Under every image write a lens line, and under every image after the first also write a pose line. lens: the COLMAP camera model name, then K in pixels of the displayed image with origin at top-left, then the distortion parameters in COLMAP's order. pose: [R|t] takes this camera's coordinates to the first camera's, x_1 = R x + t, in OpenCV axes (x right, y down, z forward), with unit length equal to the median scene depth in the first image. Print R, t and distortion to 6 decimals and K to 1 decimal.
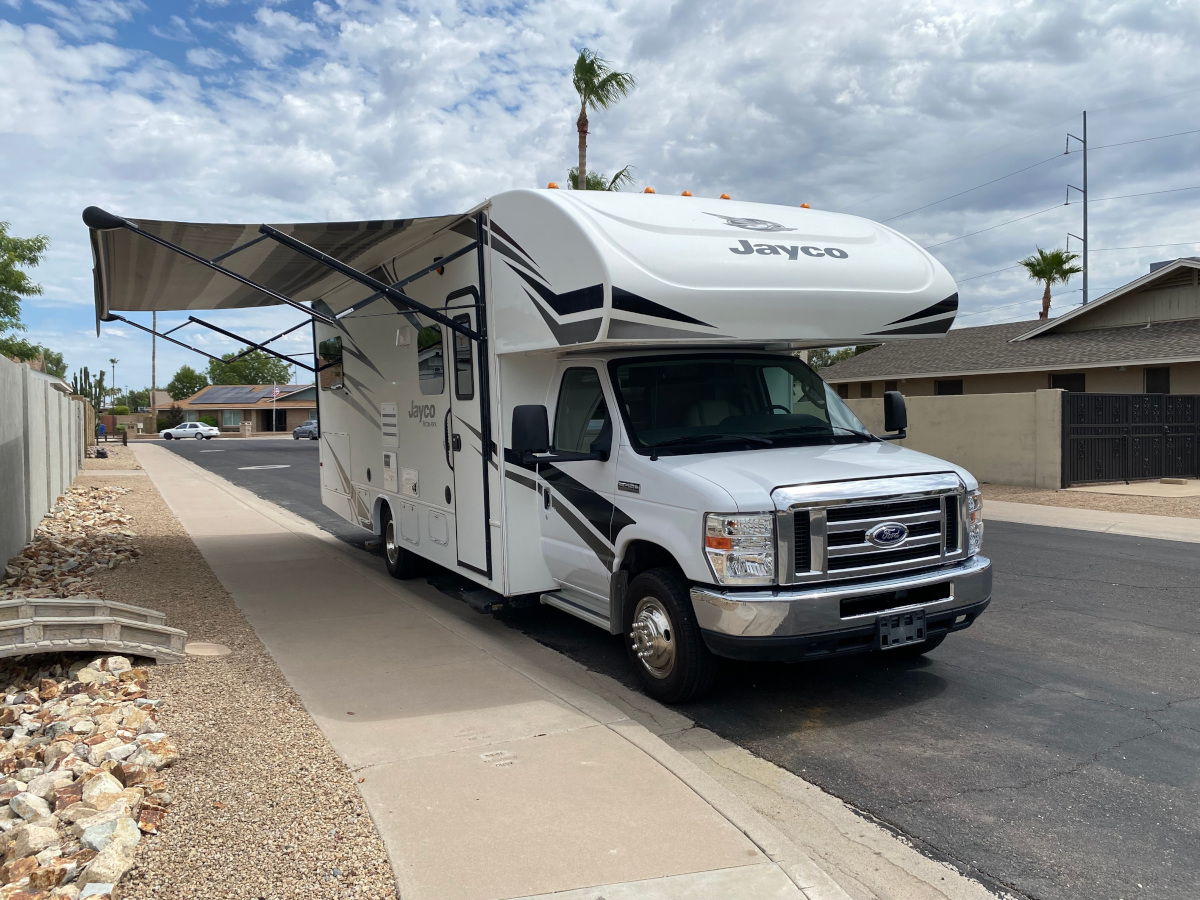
lens RADIAL K [[891.5, 0, 600.0], [0, 891.5, 450.0], [0, 0, 1]] dist [0.004779, 0.008925]
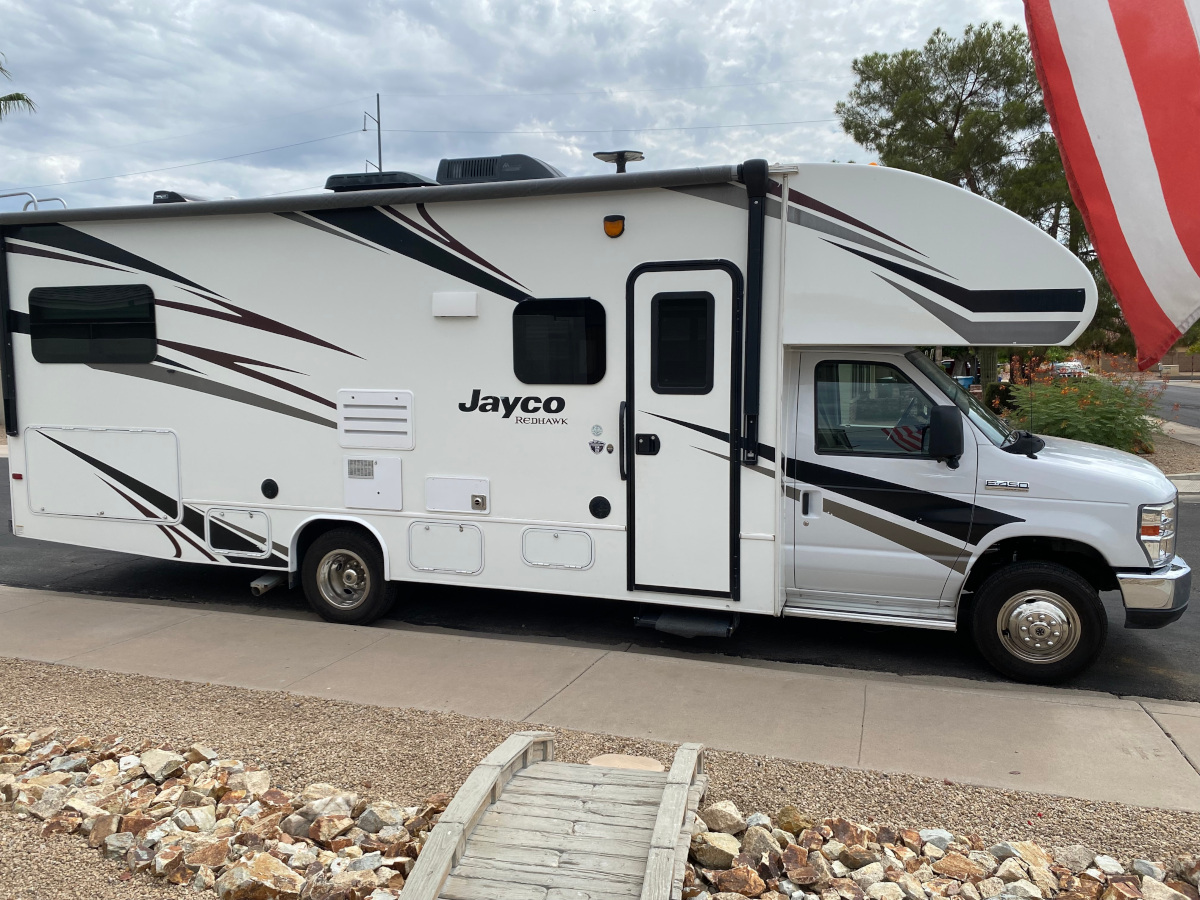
lens RADIAL K [[923.9, 0, 600.0], [0, 923.9, 450.0], [0, 0, 1]] dist [0.059975, -0.064137]
pose [[0.748190, -0.048234, 0.661730, -0.858729], [0.021694, 0.998599, 0.048260, -0.051079], [-0.663130, -0.021752, 0.748188, 0.434468]]
